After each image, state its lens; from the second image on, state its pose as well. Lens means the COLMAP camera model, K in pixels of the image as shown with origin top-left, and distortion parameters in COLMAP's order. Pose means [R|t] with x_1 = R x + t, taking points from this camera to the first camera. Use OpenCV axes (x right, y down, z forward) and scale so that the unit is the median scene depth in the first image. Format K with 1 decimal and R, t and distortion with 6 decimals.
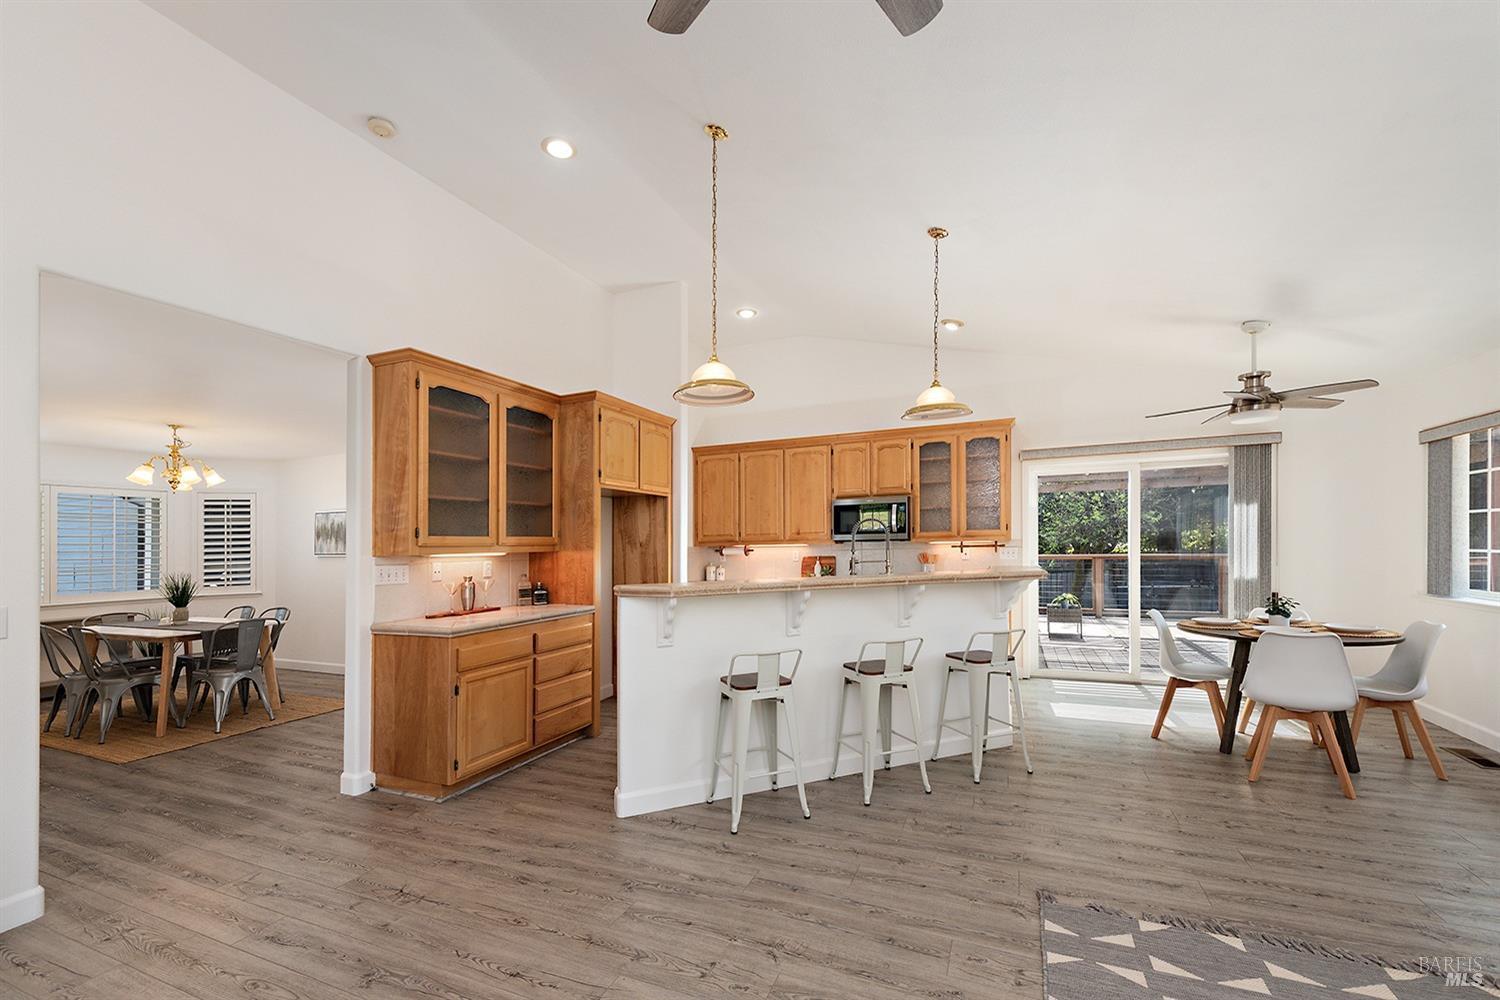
lens RADIAL K [[591.4, 0, 763.5], [0, 591.4, 532.9], [0, 0, 1]] dist [0.002589, 0.000088]
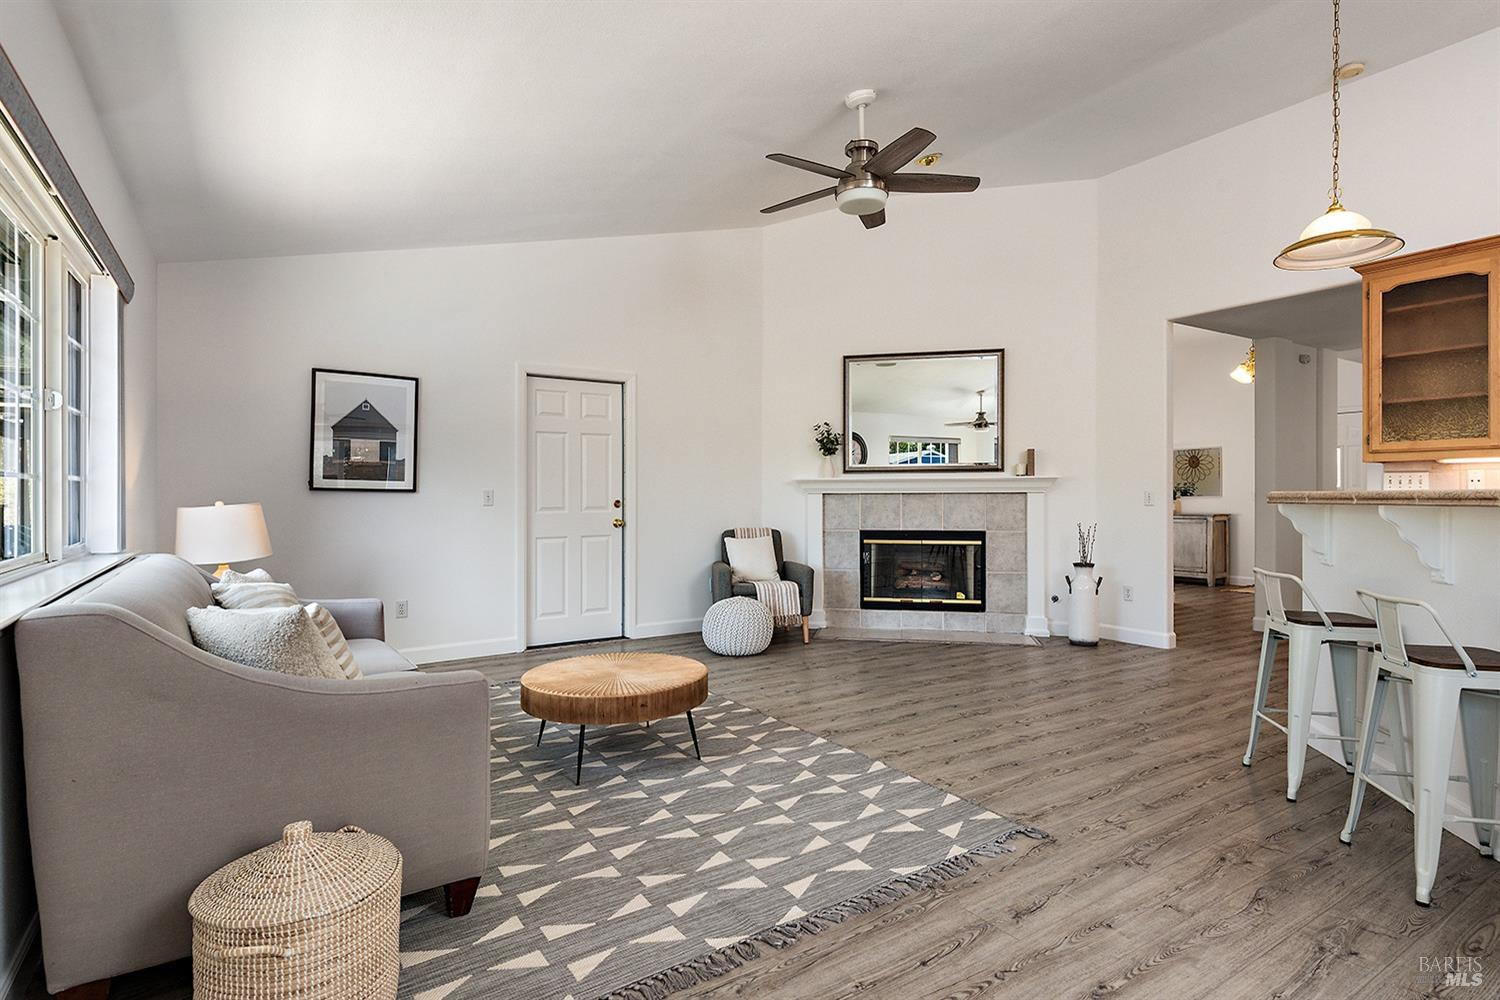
lens RADIAL K [[773.4, 0, 725.5], [0, 773.4, 500.4], [0, 0, 1]] dist [-0.004712, -0.000497]
pose [[-0.576015, 0.019601, -0.817204, 0.843179], [0.031536, 0.999501, 0.001746, 0.052591], [0.816830, -0.024766, -0.576346, 0.653888]]
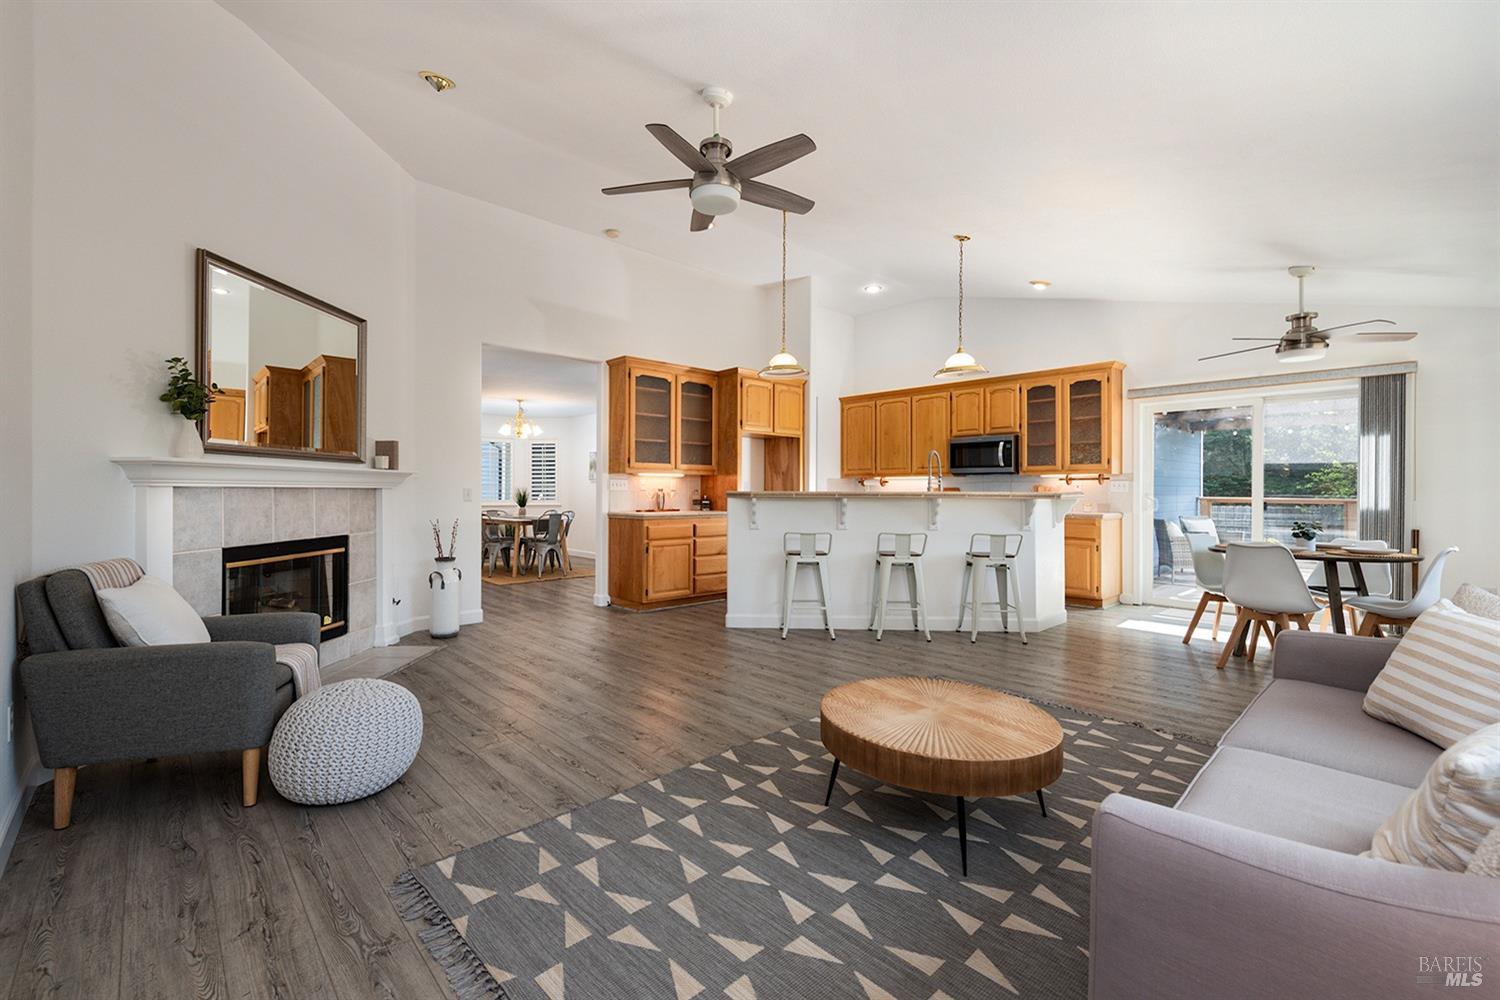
lens RADIAL K [[591.4, 0, 754.4], [0, 591.4, 487.8], [0, 0, 1]] dist [0.002589, 0.000088]
pose [[0.924559, 0.018115, -0.380609, 0.321909], [-0.009994, 0.999679, 0.023302, 0.028072], [0.380908, -0.017740, 0.924443, -0.364175]]
